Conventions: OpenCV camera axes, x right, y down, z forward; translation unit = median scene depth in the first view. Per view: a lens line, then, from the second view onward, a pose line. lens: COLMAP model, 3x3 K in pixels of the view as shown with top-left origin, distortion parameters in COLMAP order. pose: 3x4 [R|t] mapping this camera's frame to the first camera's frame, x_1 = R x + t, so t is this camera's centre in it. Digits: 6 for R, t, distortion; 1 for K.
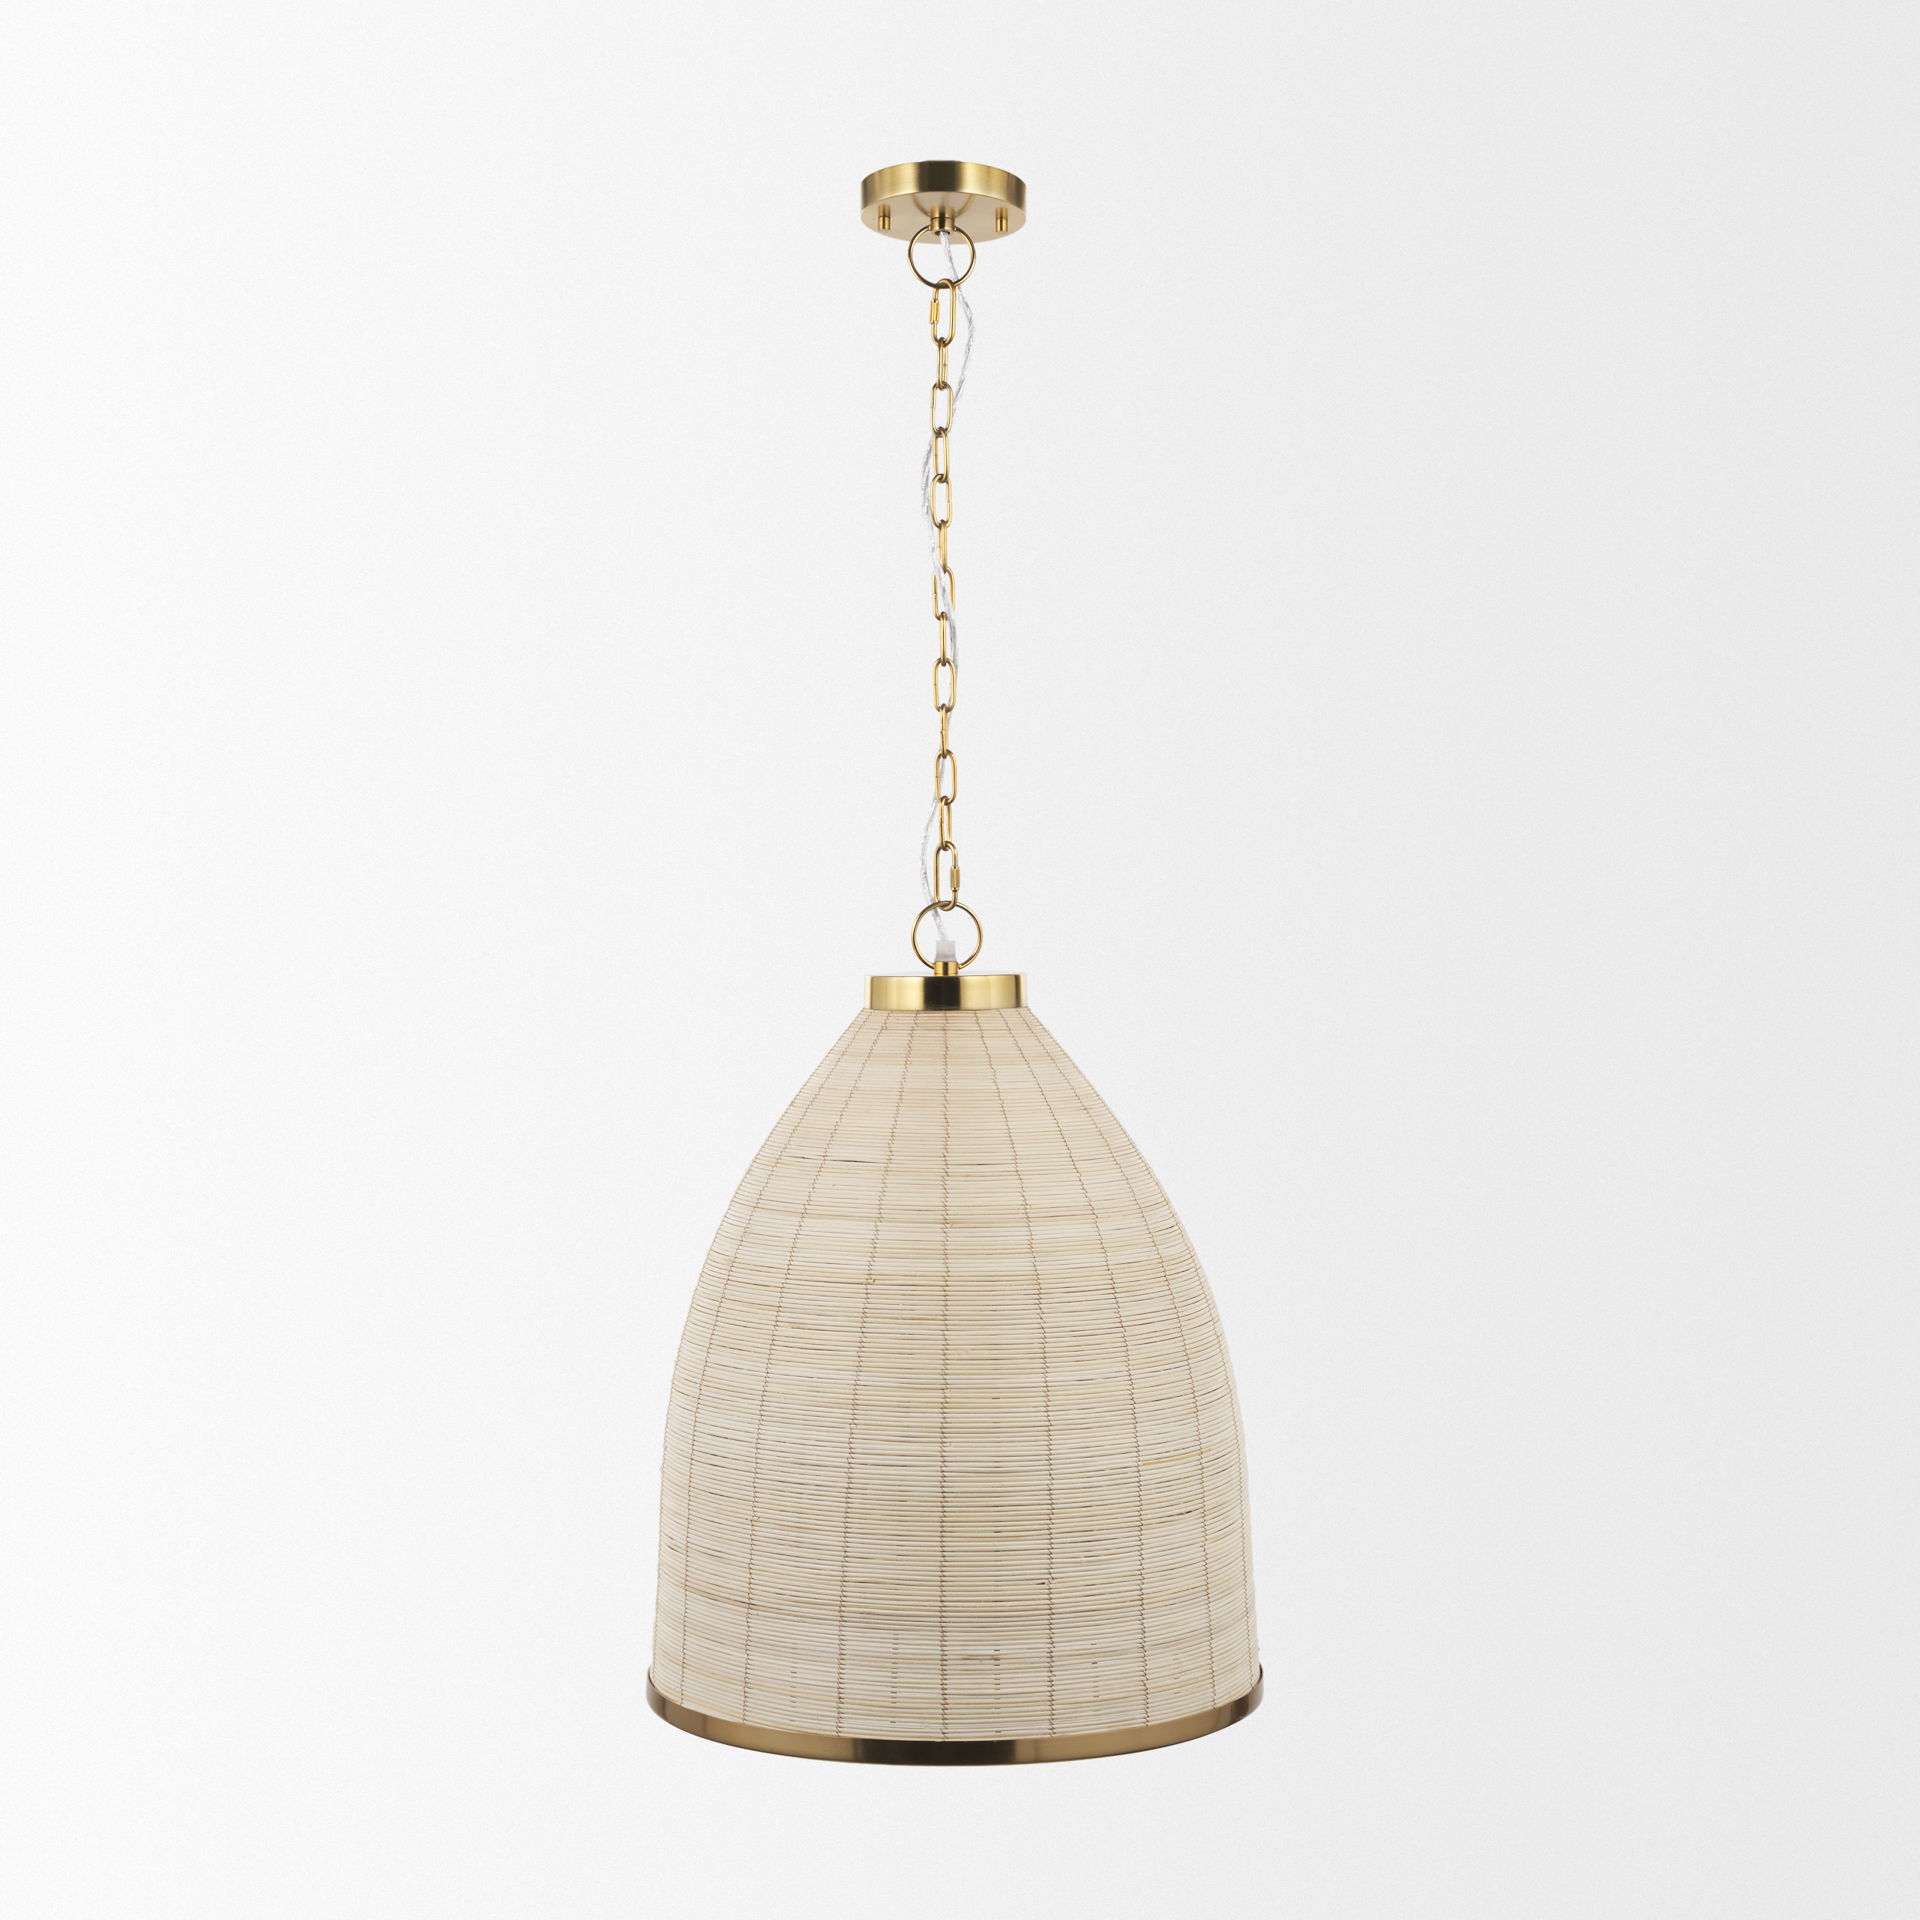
lens RADIAL K [[3965.6, 0, 960.0], [0, 3965.6, 960.0], [0, 0, 1]] dist [0.057651, 0.316278]
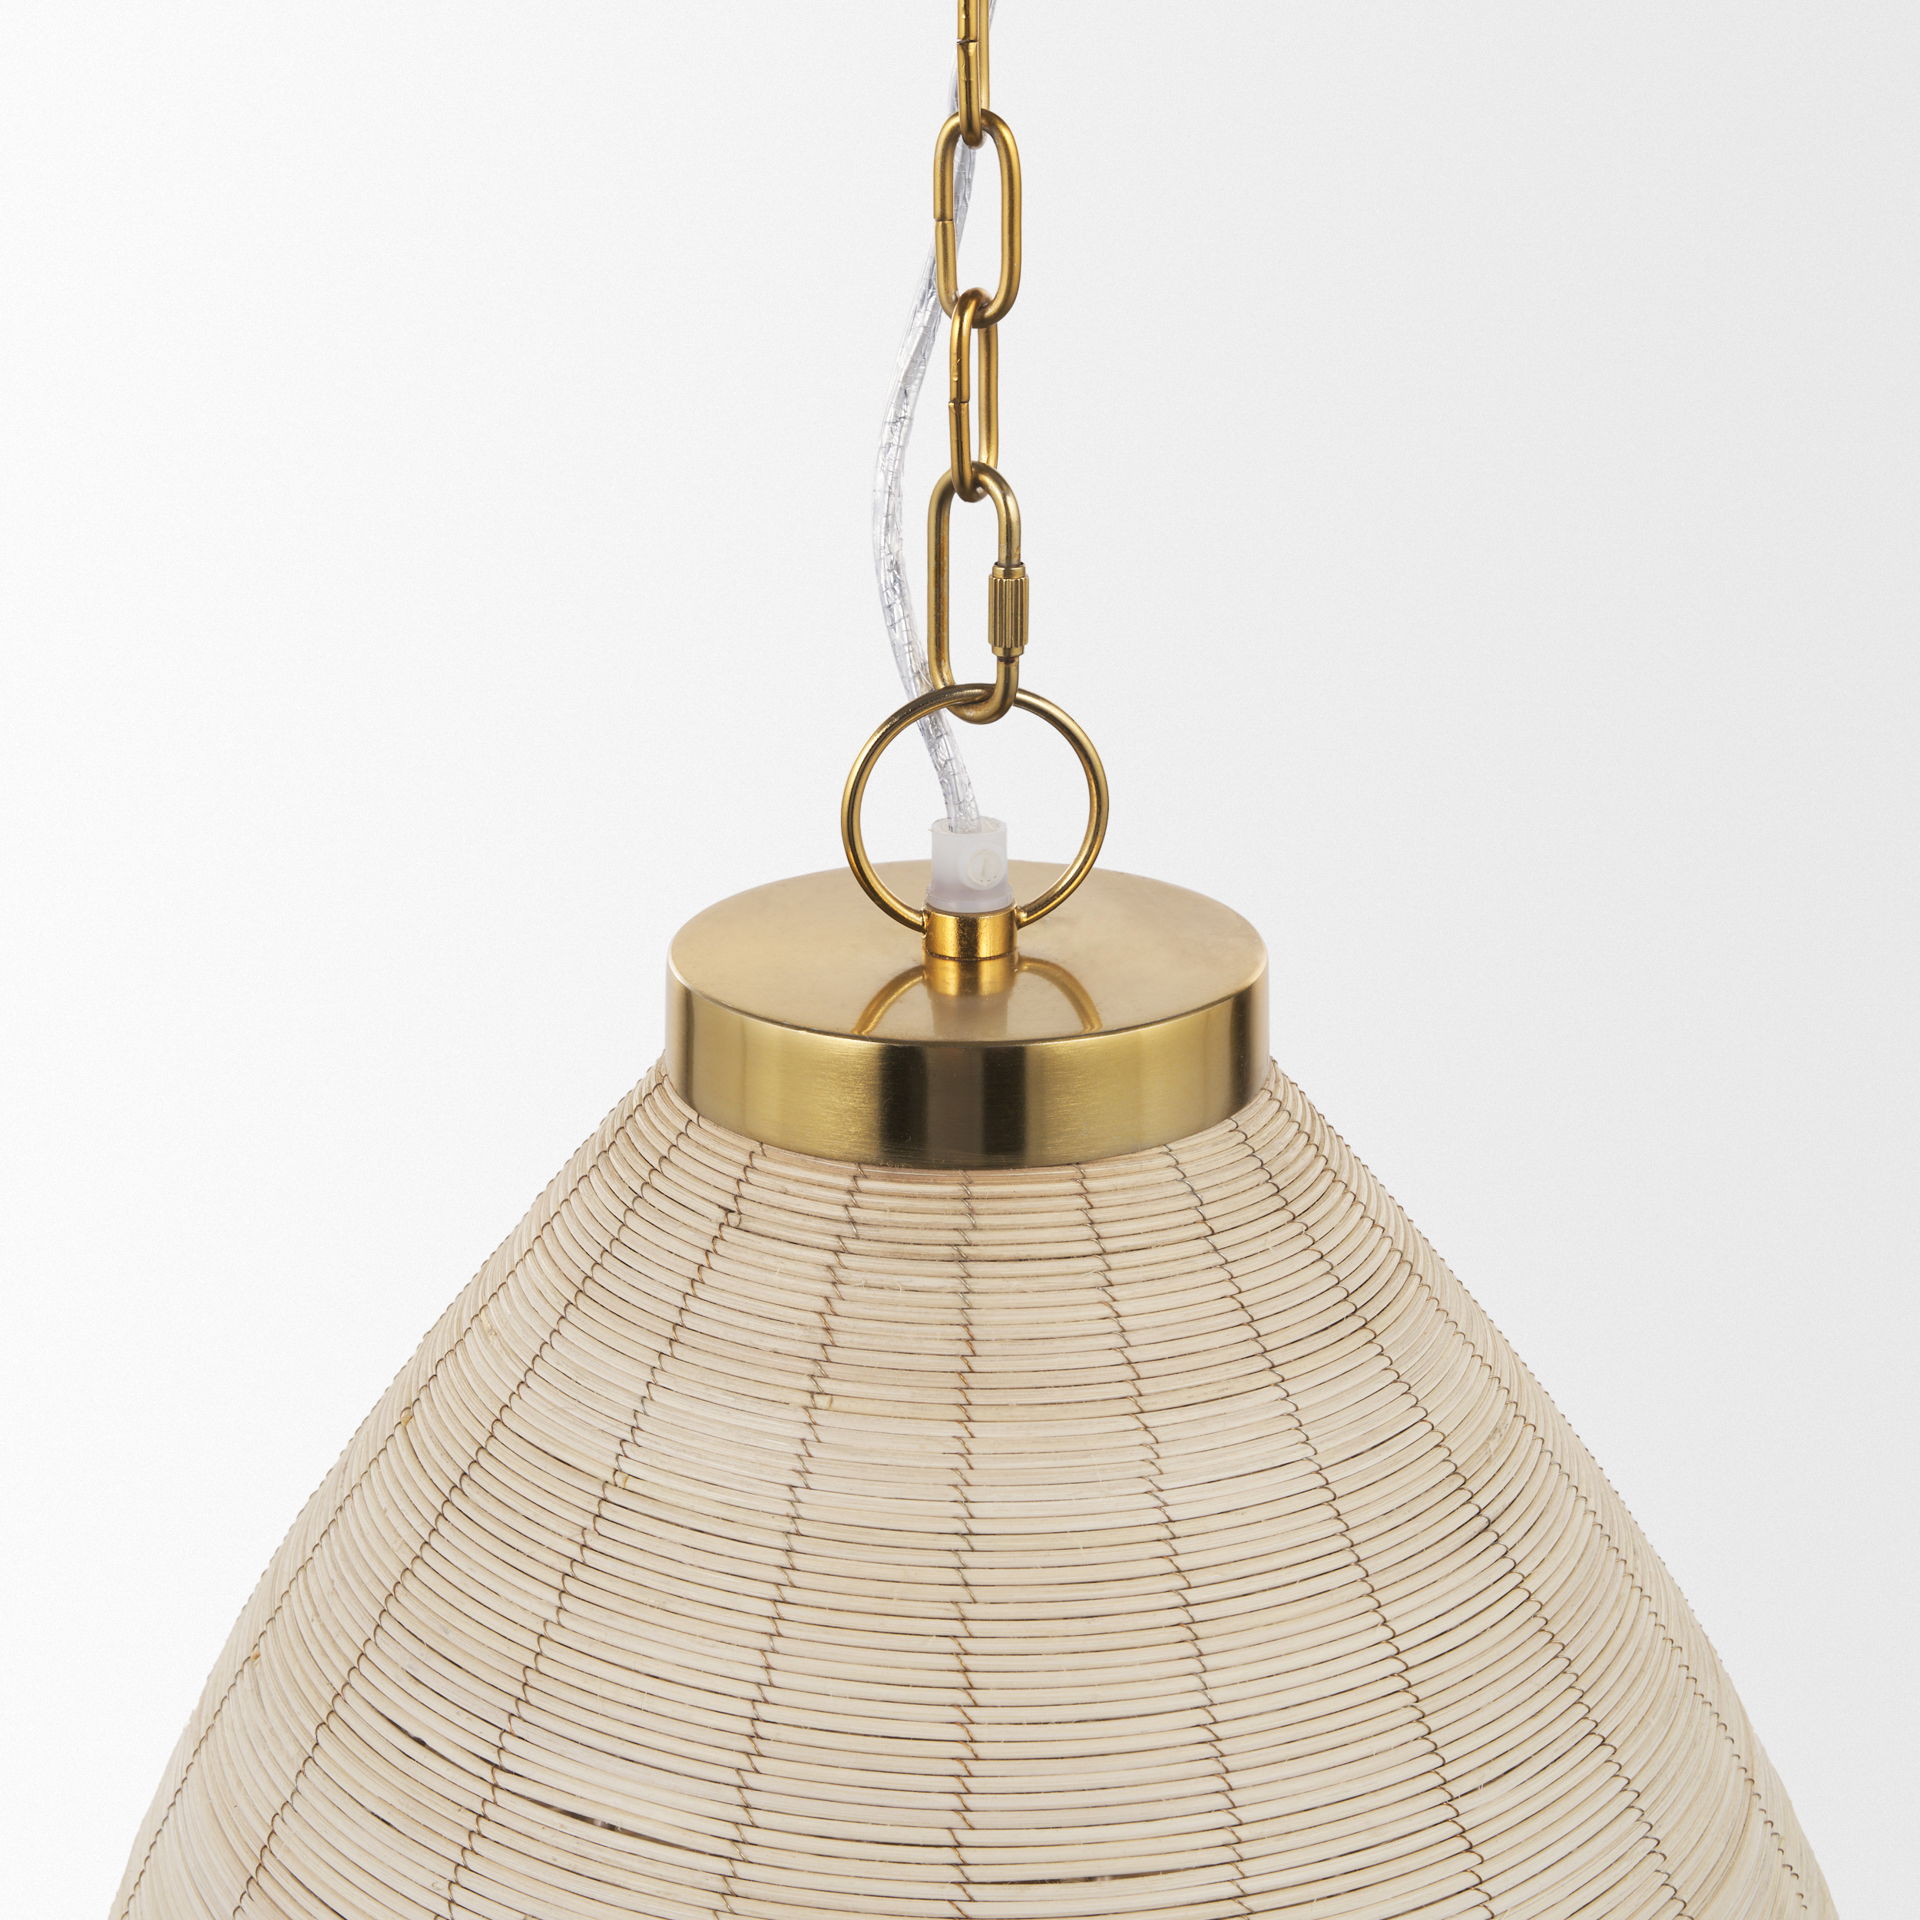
lens RADIAL K [[3965.6, 0, 960.0], [0, 3965.6, 960.0], [0, 0, 1]] dist [0.057651, 0.316278]
pose [[0.999936, 0.011182, 0.001402, -0.004593], [-0.011048, 0.948104, 0.317767, -0.083433], [0.002224, -0.317762, 0.948168, 0.758447]]
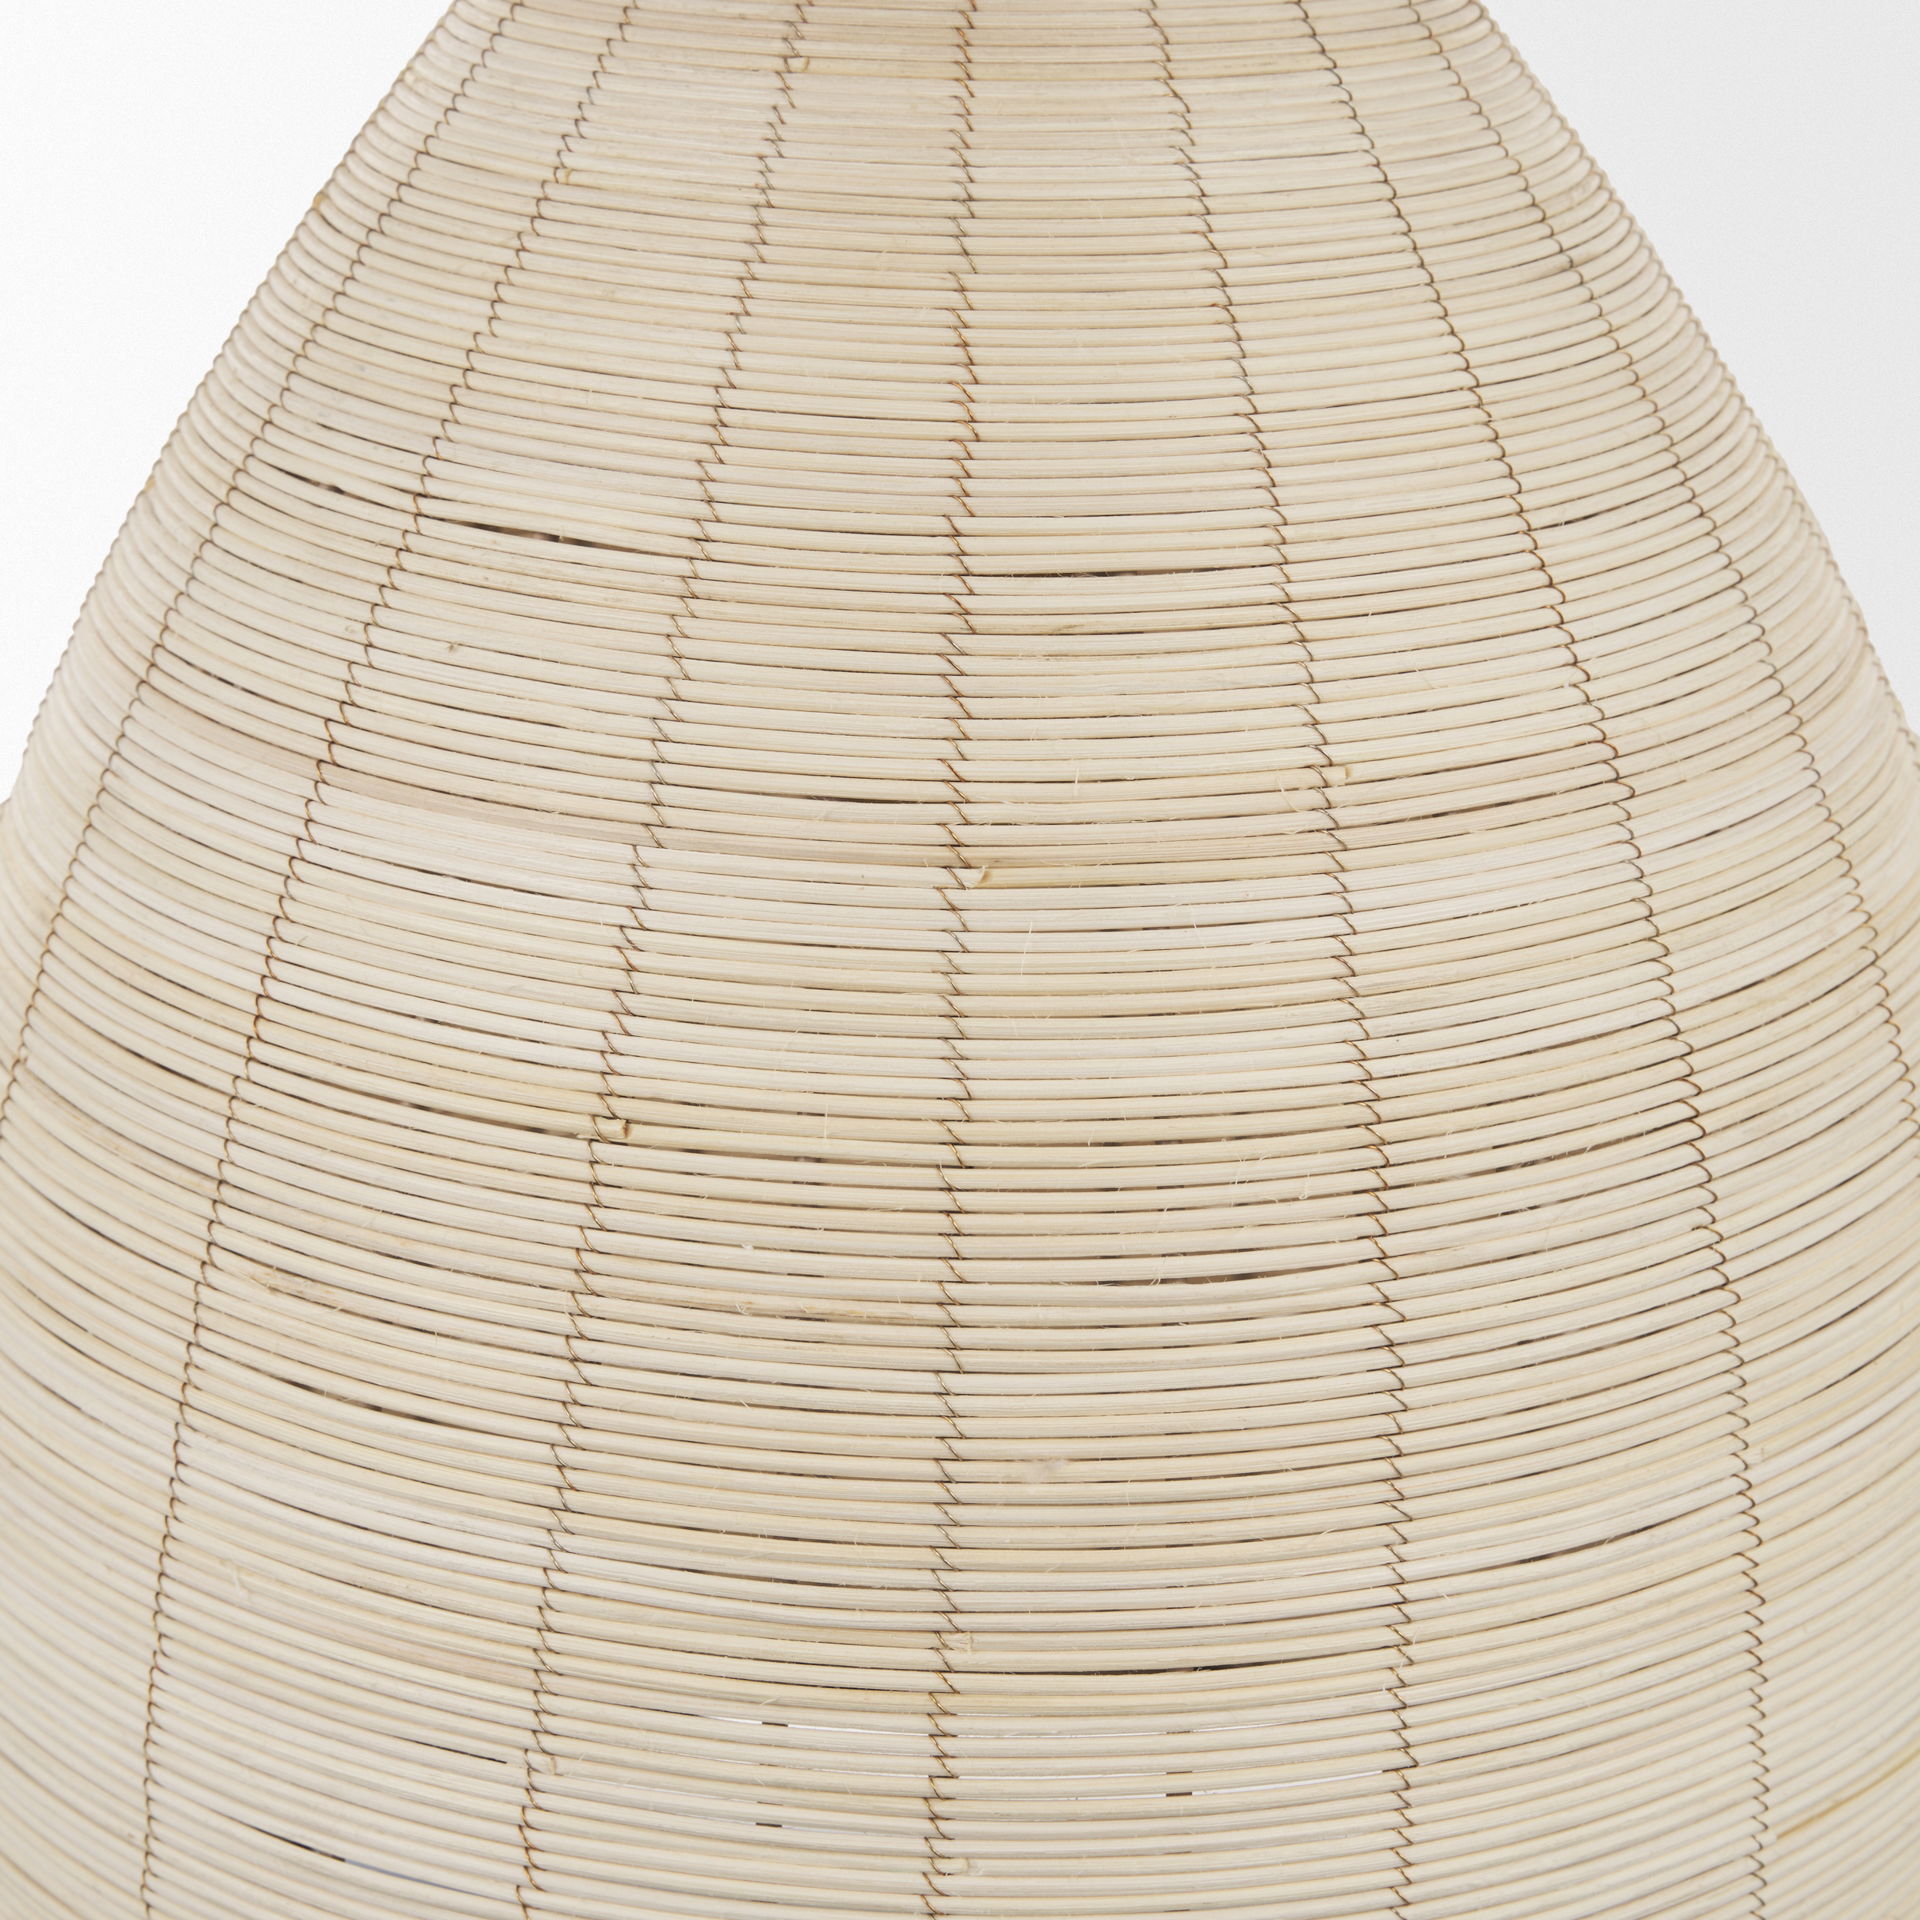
lens RADIAL K [[3965.6, 0, 960.0], [0, 3965.6, 960.0], [0, 0, 1]] dist [0.057651, 0.316278]
pose [[0.999941, 0.010798, 0.001127, -0.003537], [-0.010573, 0.944869, 0.327276, 0.000304], [0.002469, -0.327269, 0.944928, 0.768637]]
